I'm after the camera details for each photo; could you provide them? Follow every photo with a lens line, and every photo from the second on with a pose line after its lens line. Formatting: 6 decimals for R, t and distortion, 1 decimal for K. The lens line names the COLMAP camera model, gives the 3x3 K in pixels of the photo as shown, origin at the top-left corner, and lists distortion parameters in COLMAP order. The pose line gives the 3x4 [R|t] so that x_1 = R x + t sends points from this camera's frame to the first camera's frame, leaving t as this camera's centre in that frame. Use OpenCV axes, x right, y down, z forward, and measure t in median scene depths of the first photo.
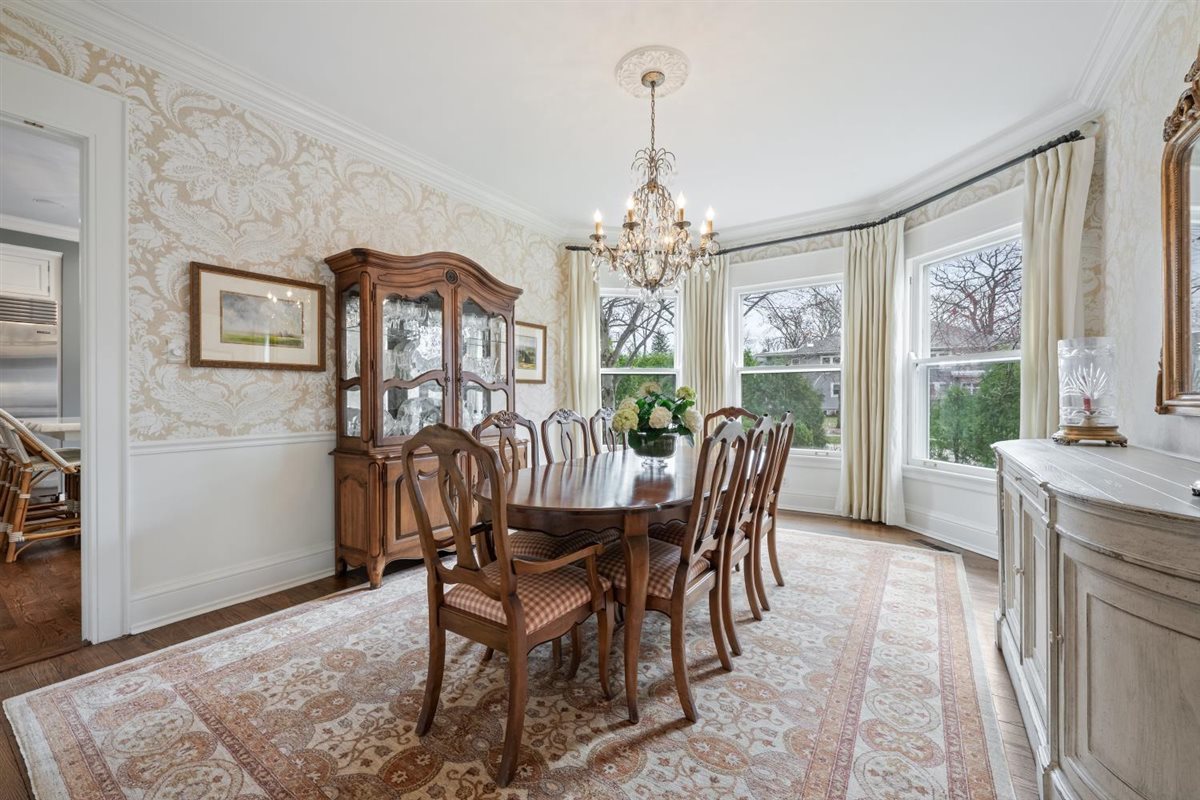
lens RADIAL K [[476.4, 0, 602.0], [0, 476.4, 398.4], [0, 0, 1]] dist [0.003411, 0.000296]
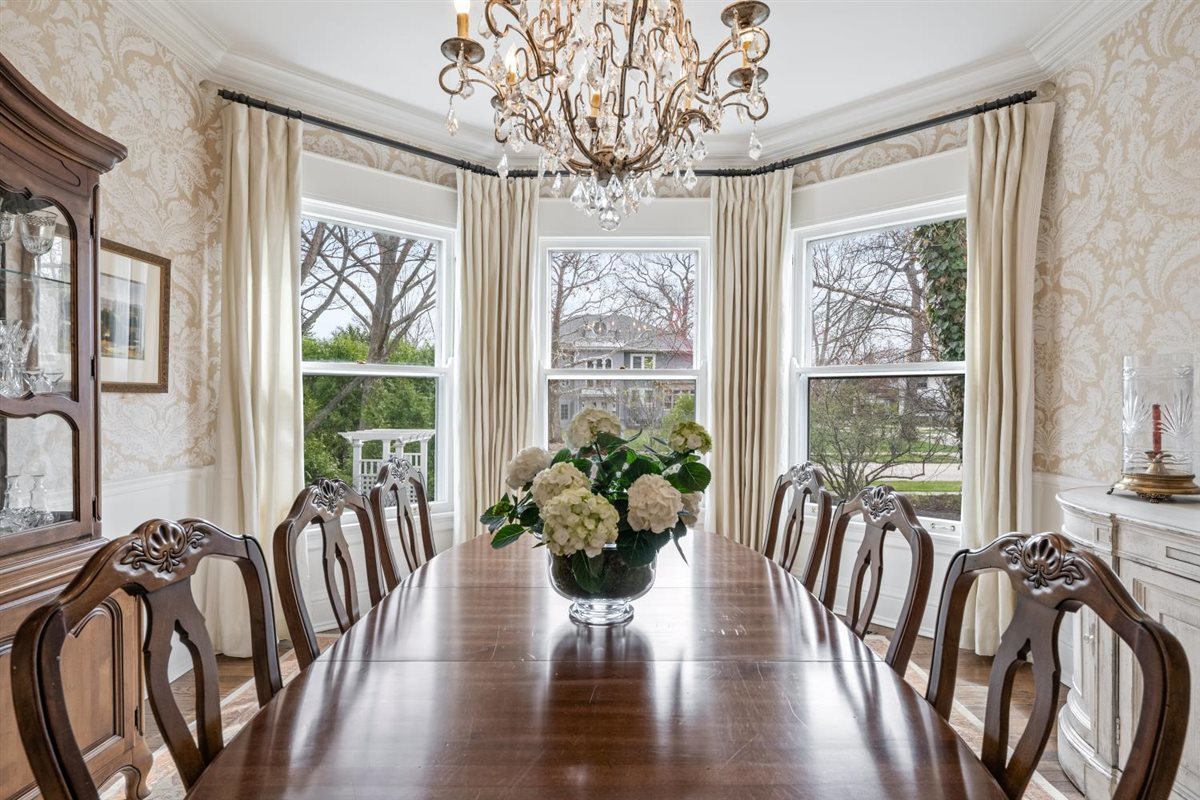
lens RADIAL K [[625.7, 0, 600.4], [0, 625.7, 401.0], [0, 0, 1]] dist [0.008062, 0.000464]
pose [[0.833355, 0.004400, 0.552721, -0.125435], [-0.003117, 0.999990, -0.003261, -0.026783], [-0.552730, 0.000995, 0.833360, 0.366162]]
